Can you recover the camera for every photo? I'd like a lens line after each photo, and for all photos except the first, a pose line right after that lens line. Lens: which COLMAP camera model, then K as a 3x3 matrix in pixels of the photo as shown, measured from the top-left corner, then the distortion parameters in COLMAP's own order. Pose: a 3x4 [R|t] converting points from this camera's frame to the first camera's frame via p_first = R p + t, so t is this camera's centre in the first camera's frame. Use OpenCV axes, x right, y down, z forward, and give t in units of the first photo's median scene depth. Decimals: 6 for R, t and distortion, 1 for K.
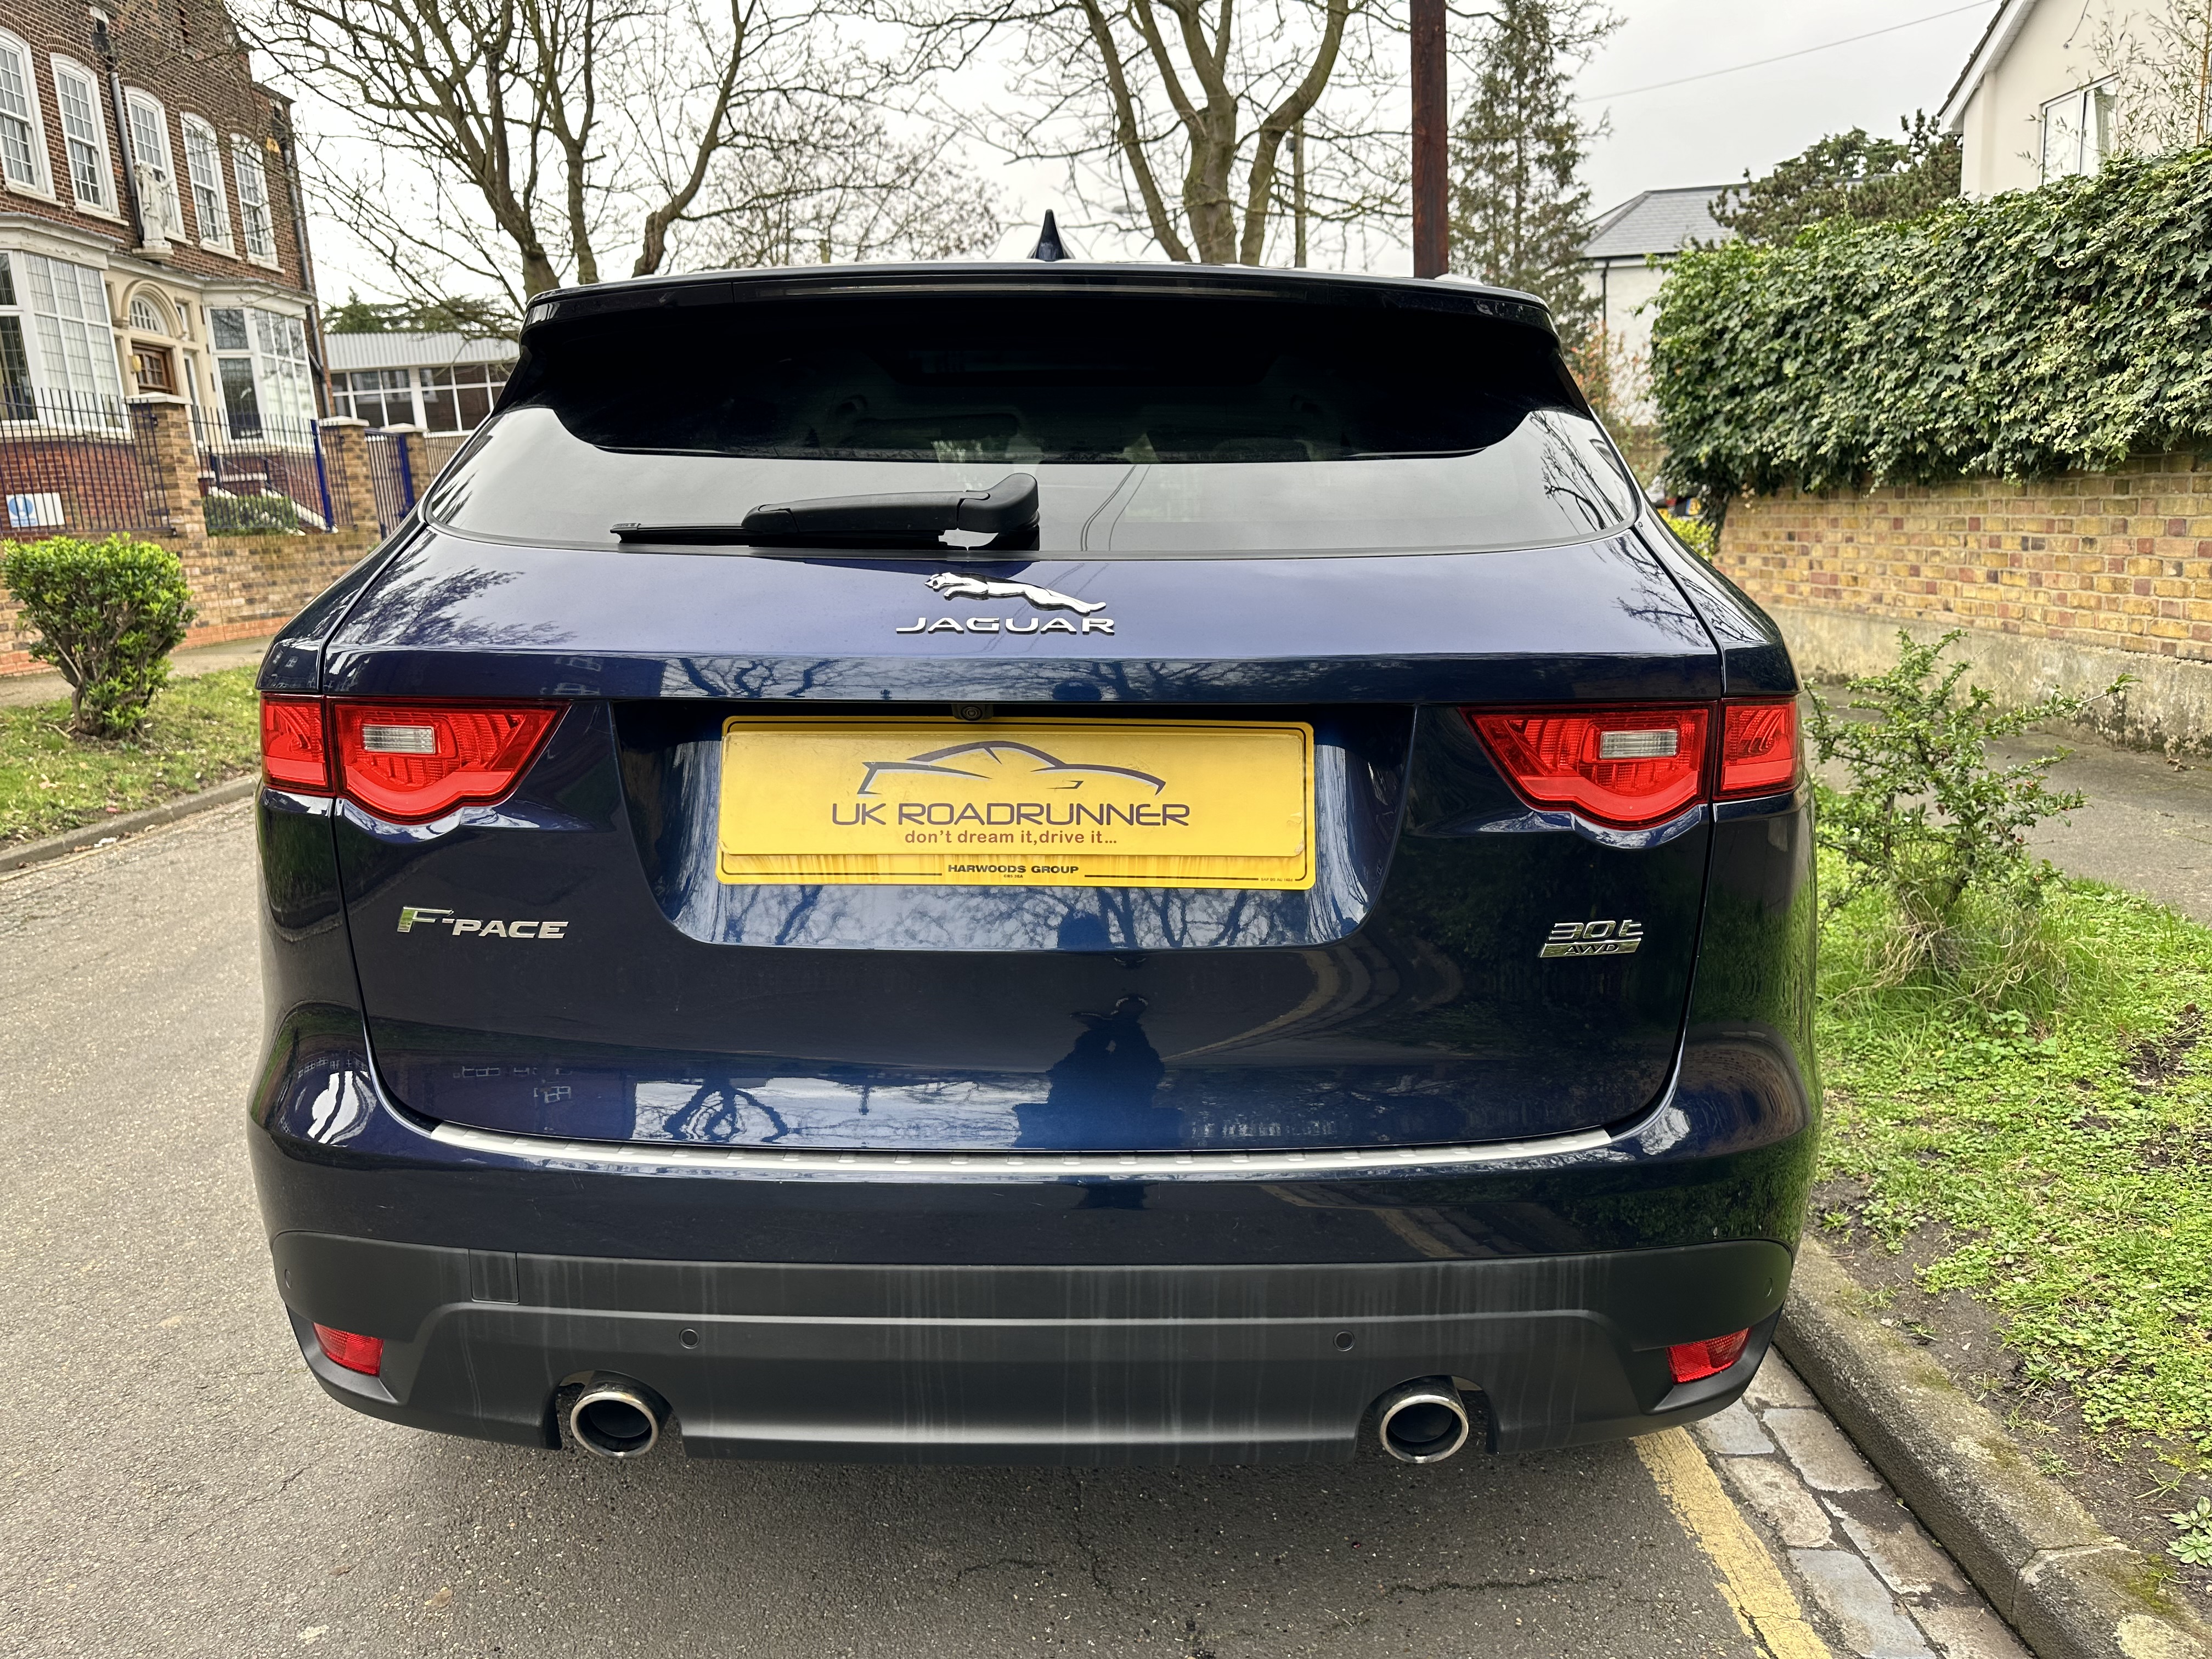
lens RADIAL K [[1538.4, 0, 1112.8], [0, 1538.4, 873.1], [0, 0, 1]] dist [0.072354, -0.047591]
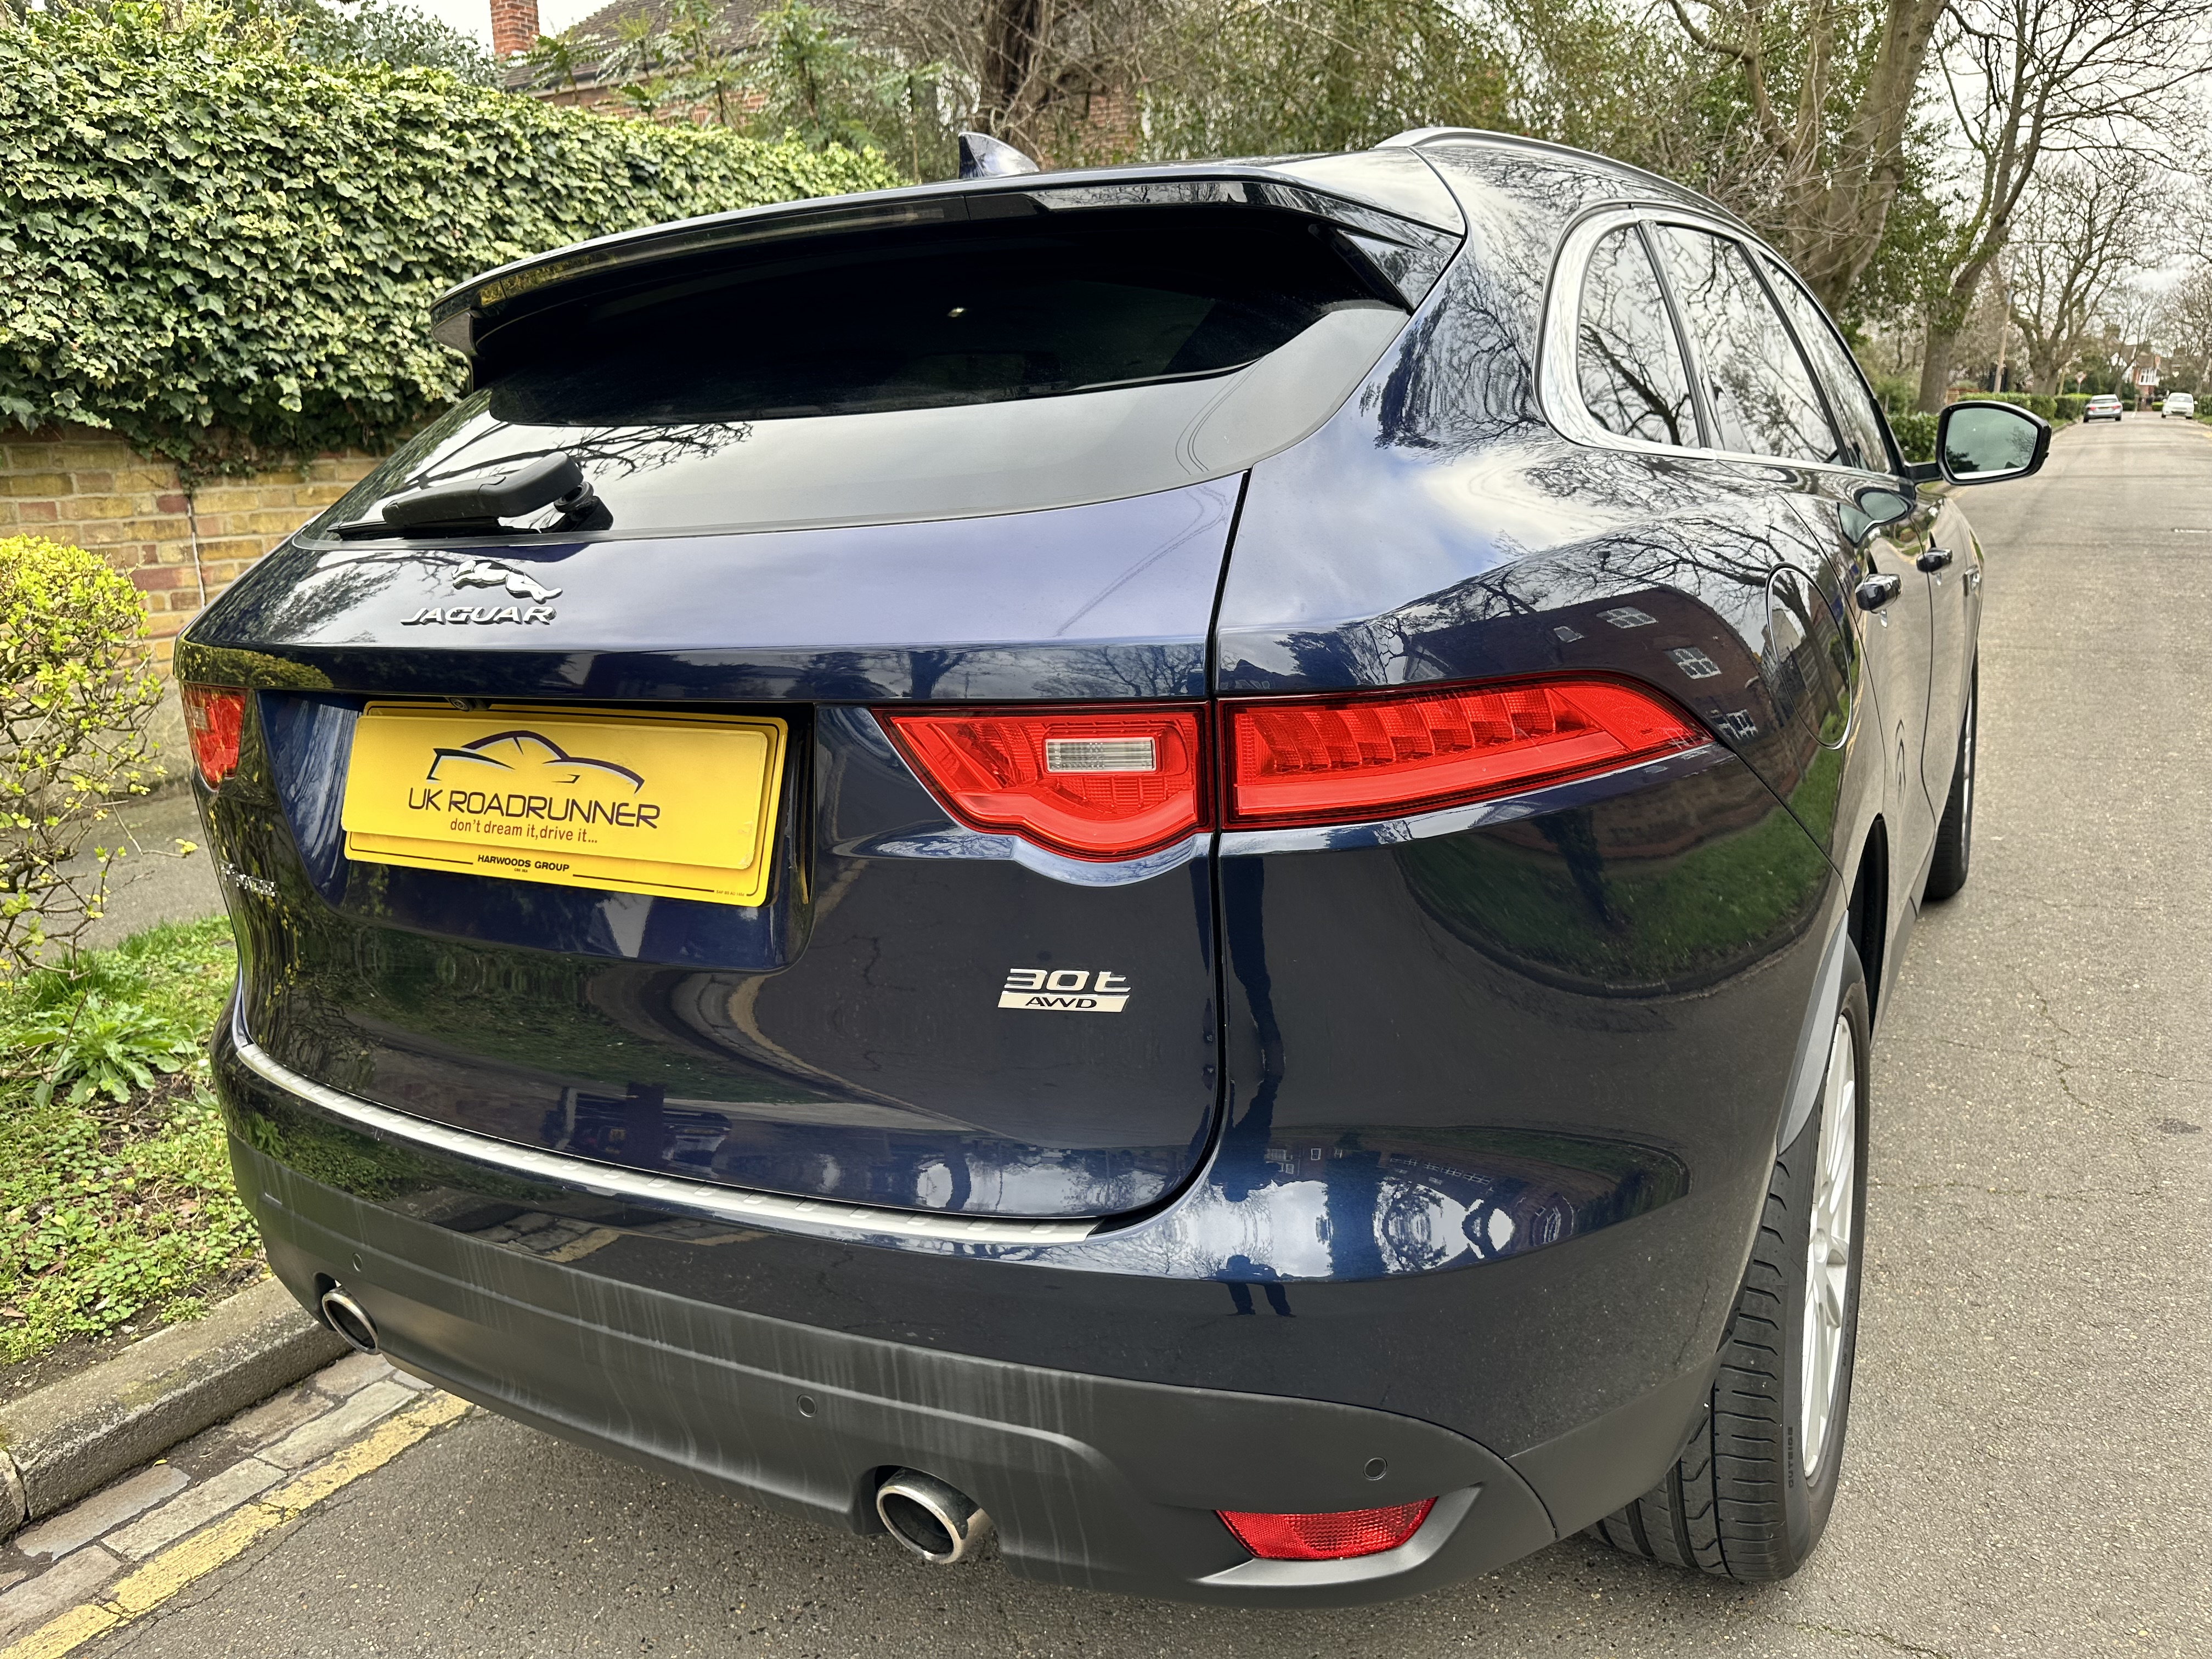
lens RADIAL K [[1559.2, 0, 1106.0], [0, 1559.2, 829.5], [0, 0, 1]] dist [0.010415, -0.001853]
pose [[0.889720, 0.053522, -0.453358, 0.711729], [-0.037864, 0.998333, 0.043551, -0.080934], [0.454934, -0.021582, 0.890264, 0.286368]]
